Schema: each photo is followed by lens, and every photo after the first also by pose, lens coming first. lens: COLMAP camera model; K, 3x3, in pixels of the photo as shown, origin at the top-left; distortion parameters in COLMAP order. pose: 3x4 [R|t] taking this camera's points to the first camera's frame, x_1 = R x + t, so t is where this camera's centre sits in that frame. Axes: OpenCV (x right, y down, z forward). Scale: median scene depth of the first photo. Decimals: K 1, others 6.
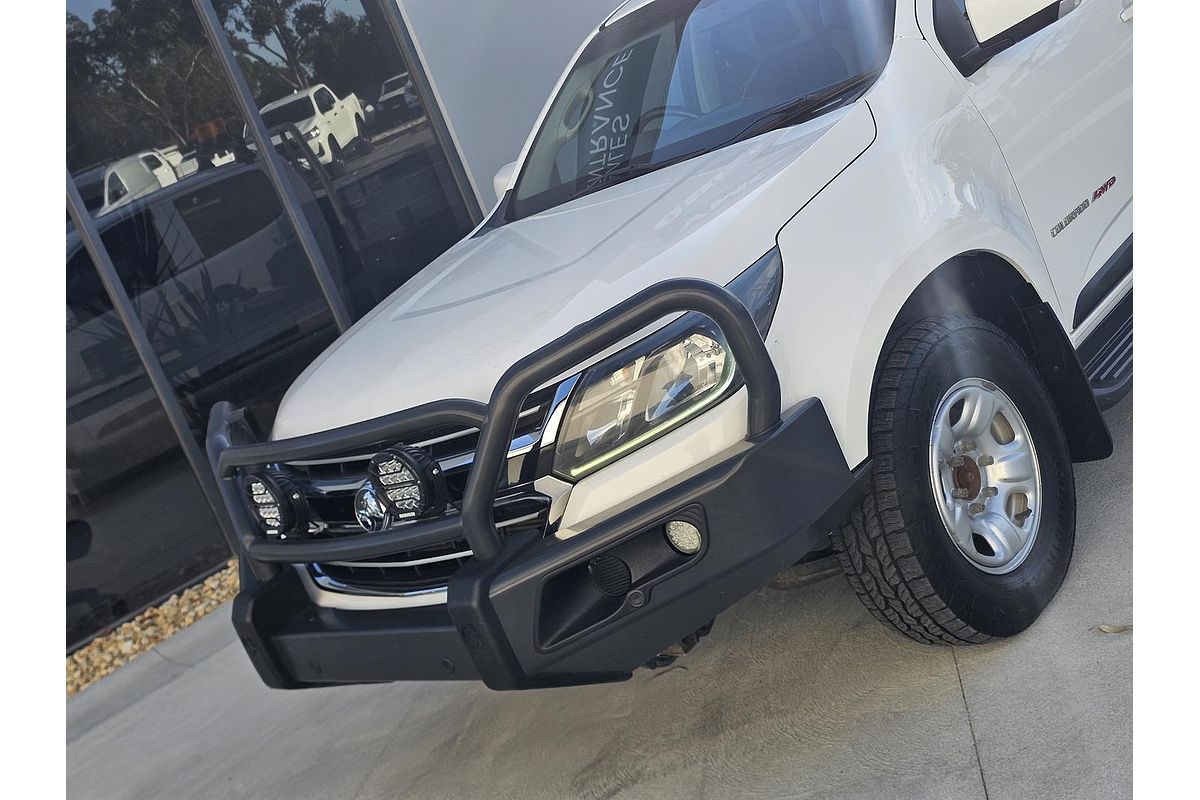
lens RADIAL K [[1391.9, 0, 607.7], [0, 1391.9, 375.4], [0, 0, 1]] dist [0.061777, -0.018160]
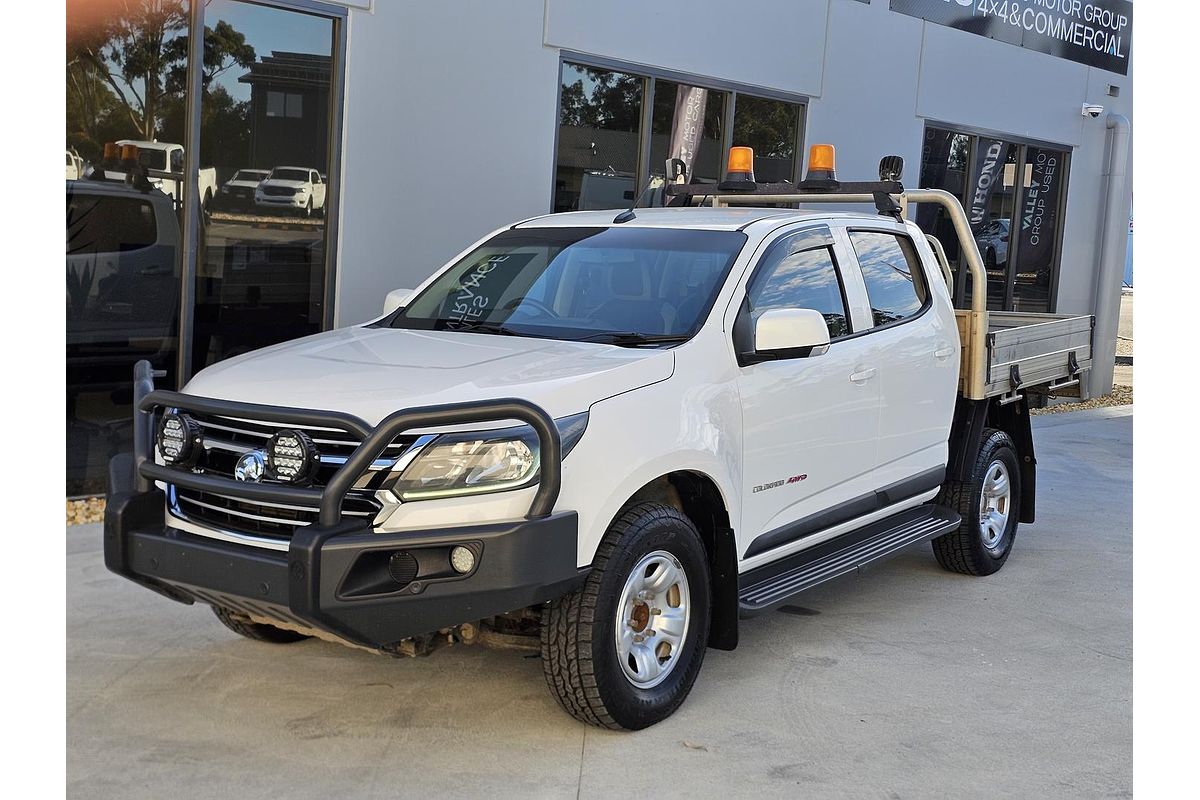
lens RADIAL K [[1391.9, 0, 607.7], [0, 1391.9, 375.4], [0, 0, 1]] dist [0.061777, -0.018160]
pose [[0.901032, 0.407014, 0.149934, -0.089761], [-0.379355, 0.907059, -0.182574, 0.122925], [-0.210309, 0.107627, 0.971693, -0.414890]]
